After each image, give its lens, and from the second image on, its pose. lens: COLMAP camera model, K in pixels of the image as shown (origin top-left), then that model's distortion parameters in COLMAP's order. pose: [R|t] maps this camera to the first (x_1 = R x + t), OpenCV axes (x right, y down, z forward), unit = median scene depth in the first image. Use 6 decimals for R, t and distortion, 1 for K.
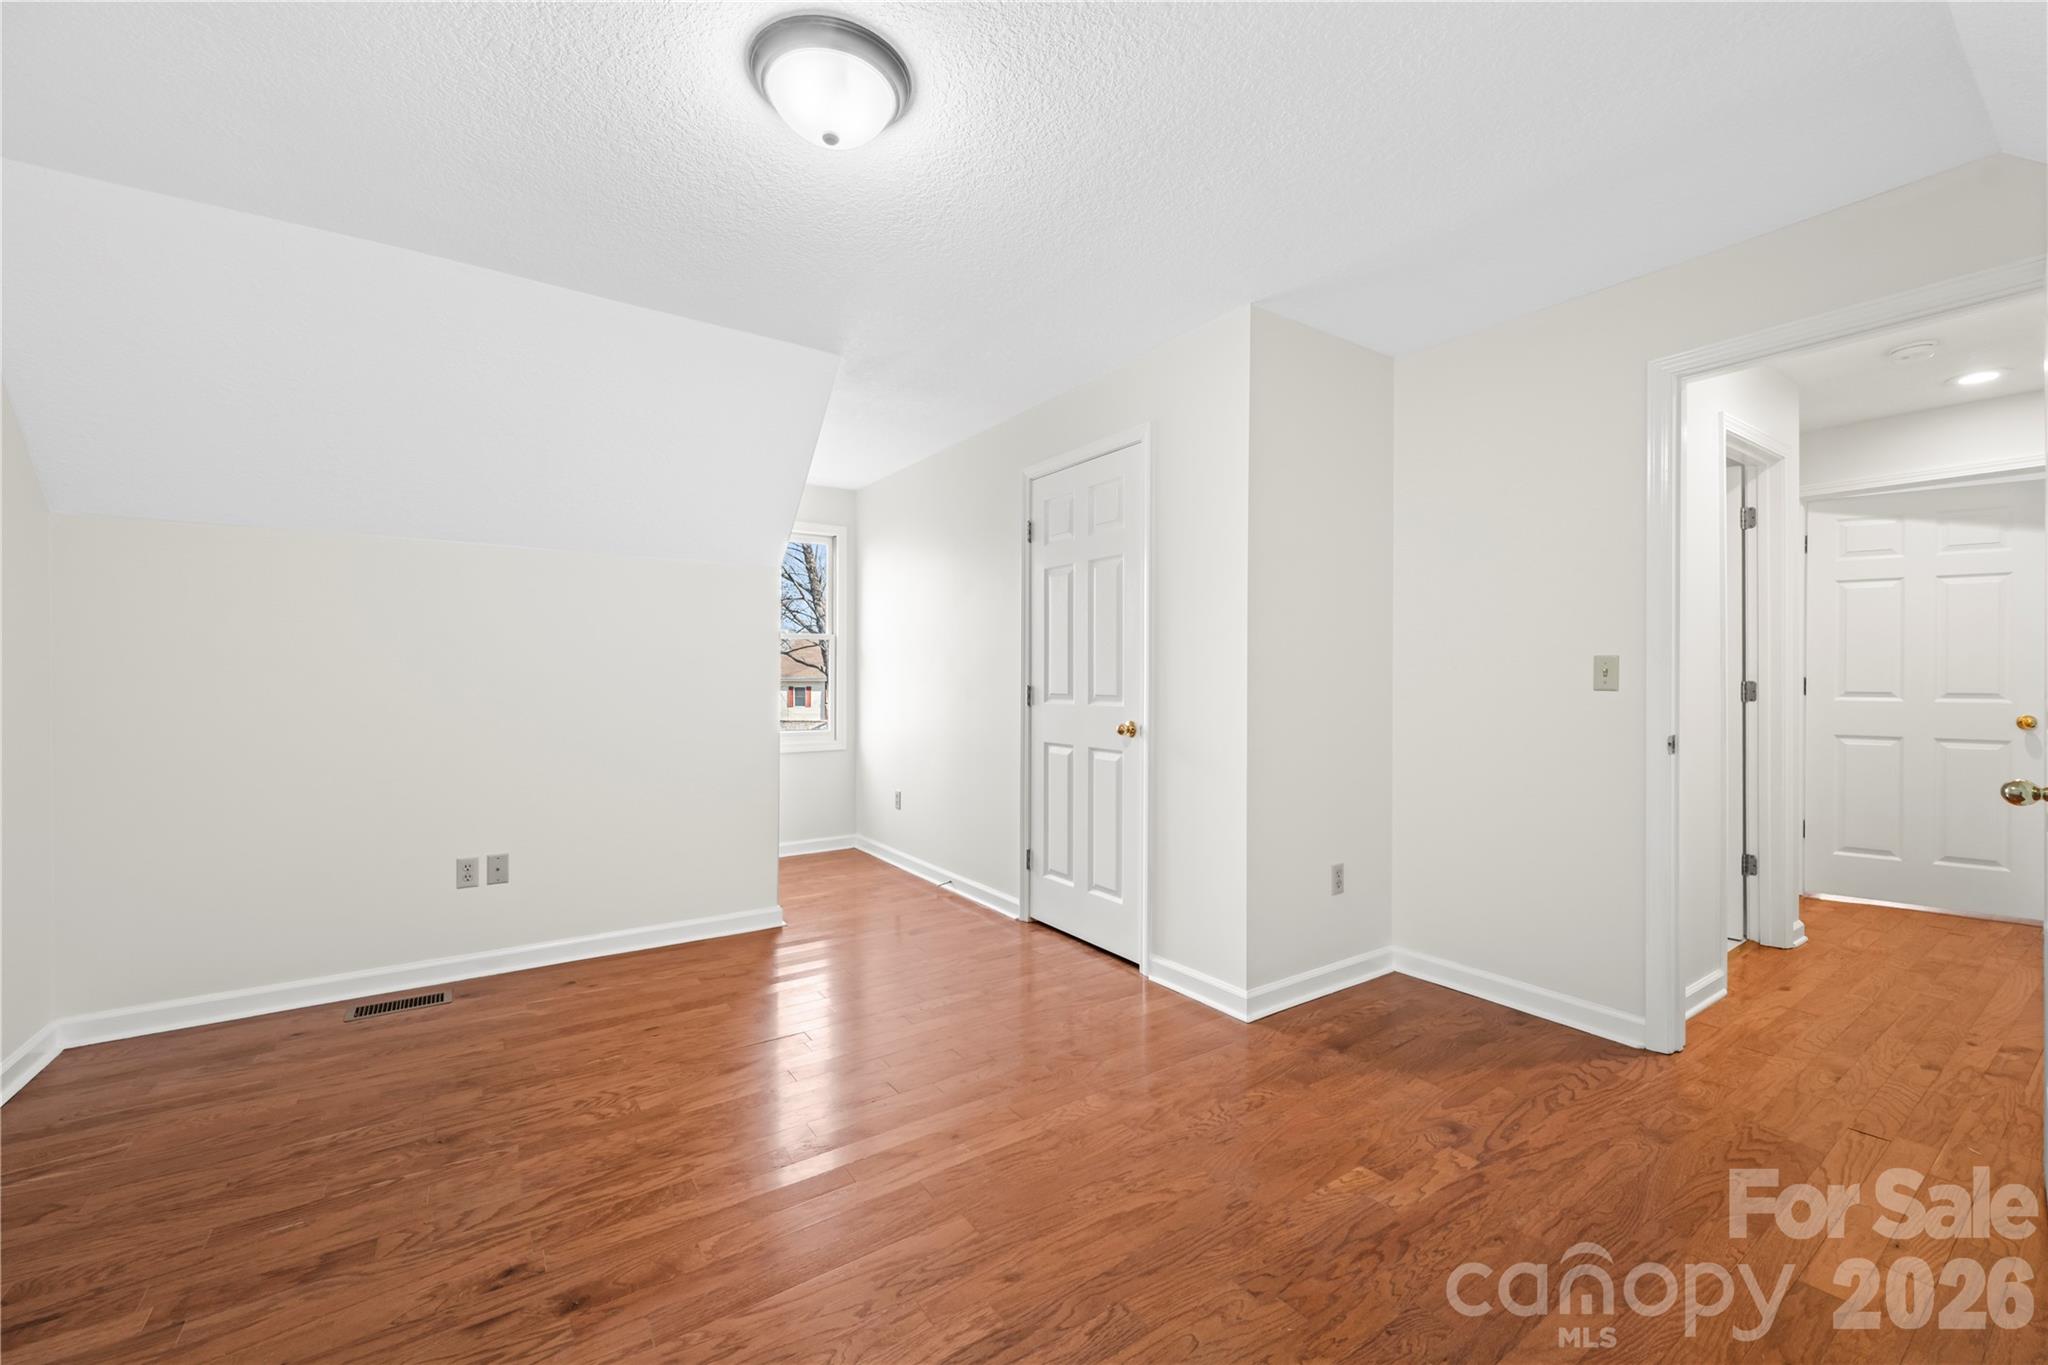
lens RADIAL K [[822.9, 0, 1025.1], [0, 822.9, 678.6], [0, 0, 1]] dist [-0.003838, -0.000117]
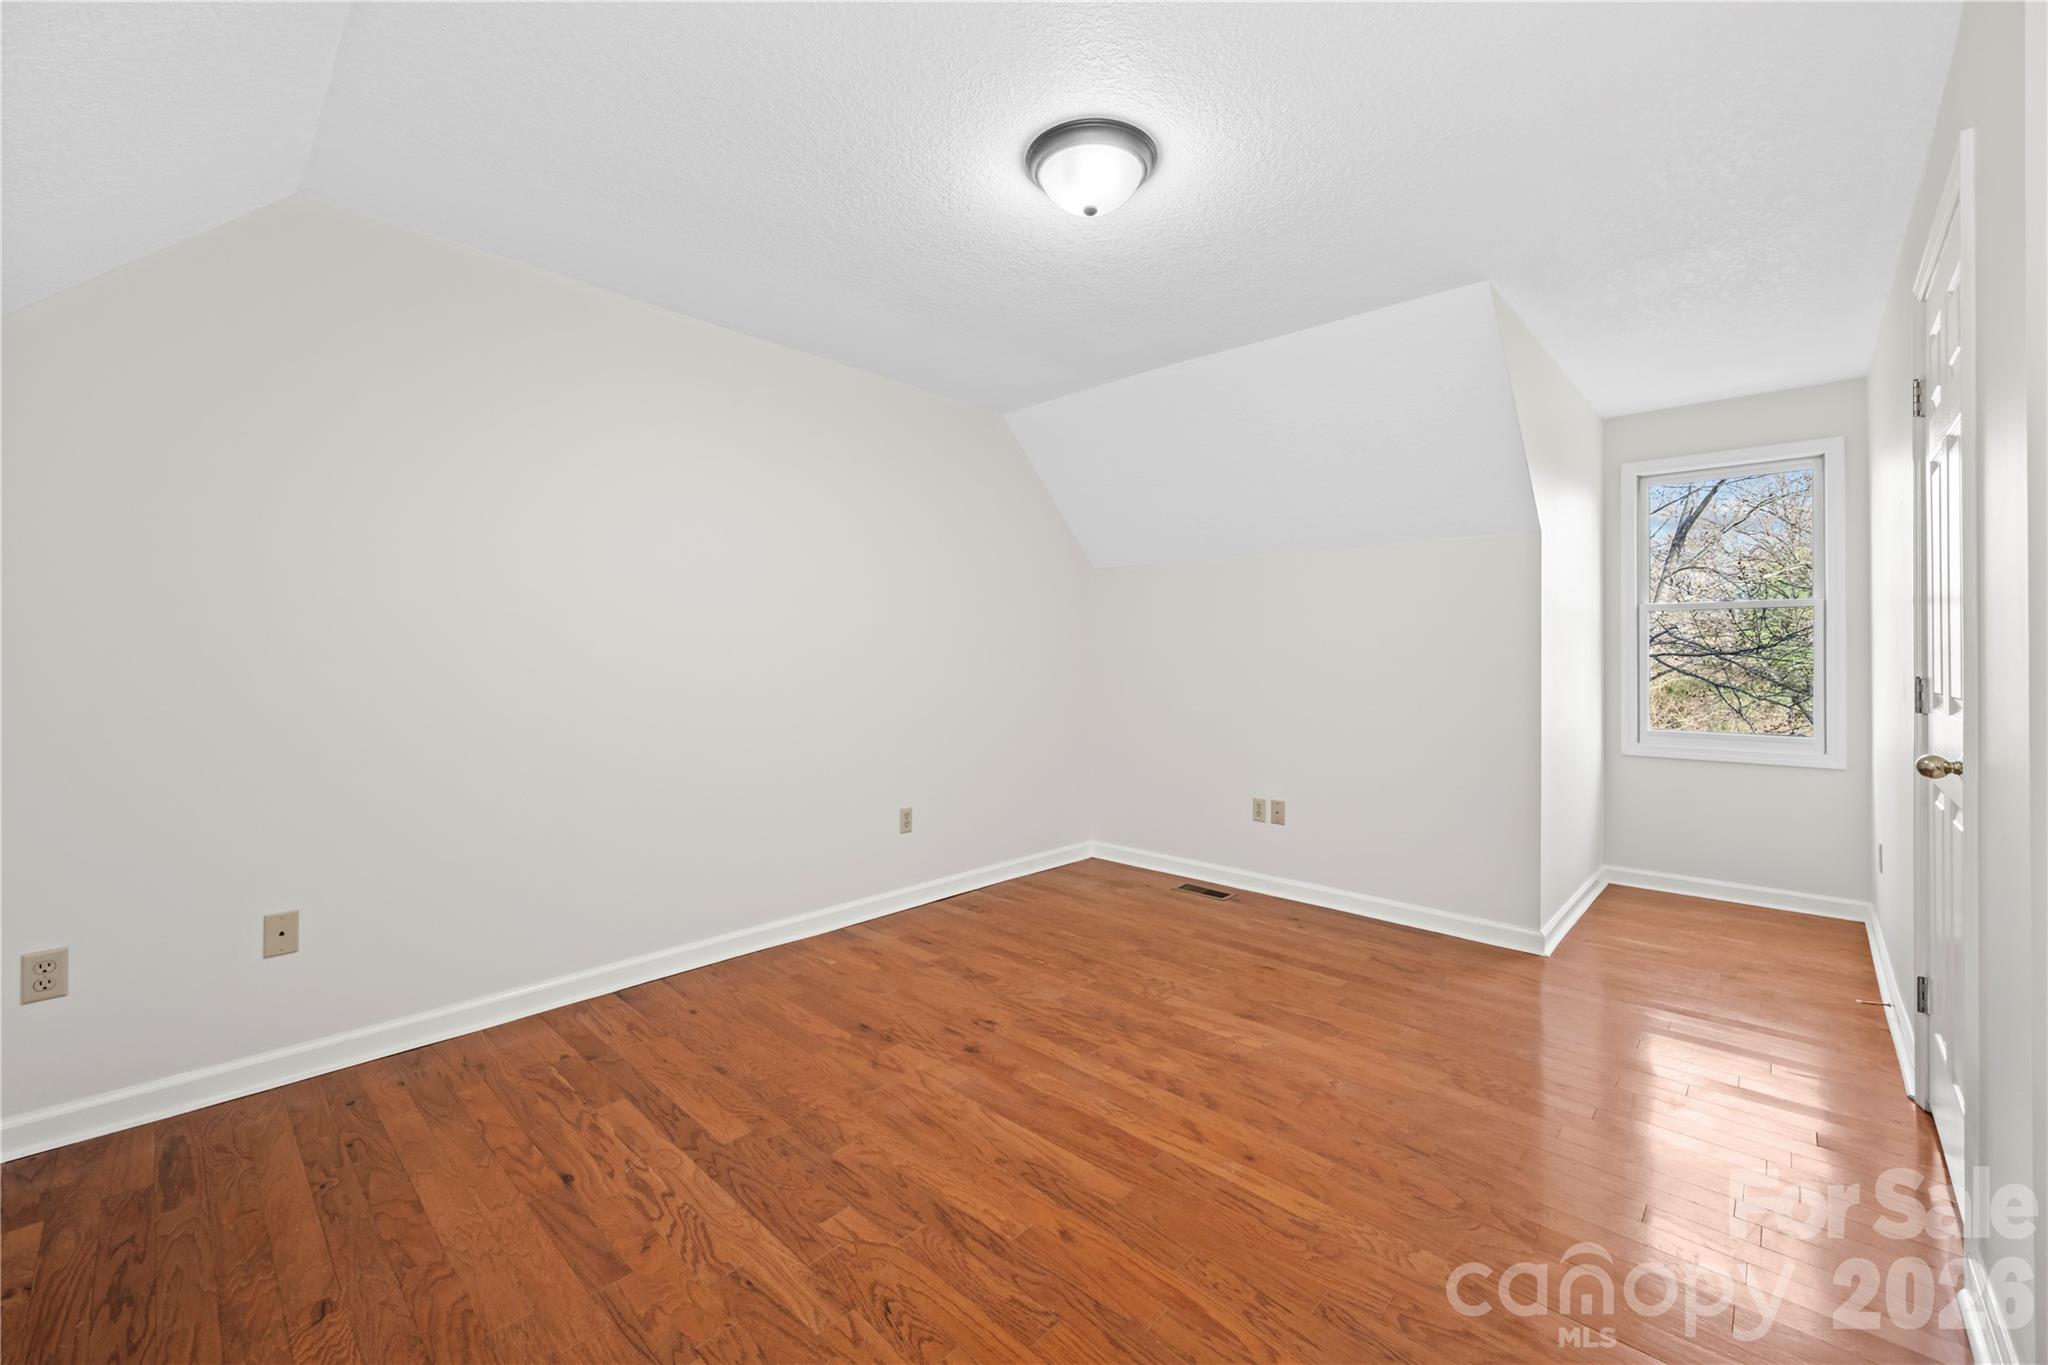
lens RADIAL K [[822.9, 0, 1025.1], [0, 822.9, 650.3], [0, 0, 1]] dist [-0.003838, -0.000117]
pose [[0.210698, -0.005964, -0.977533, 0.736772], [-0.007405, 0.999943, -0.007696, -0.001594], [0.977523, 0.008860, 0.210642, 0.537207]]
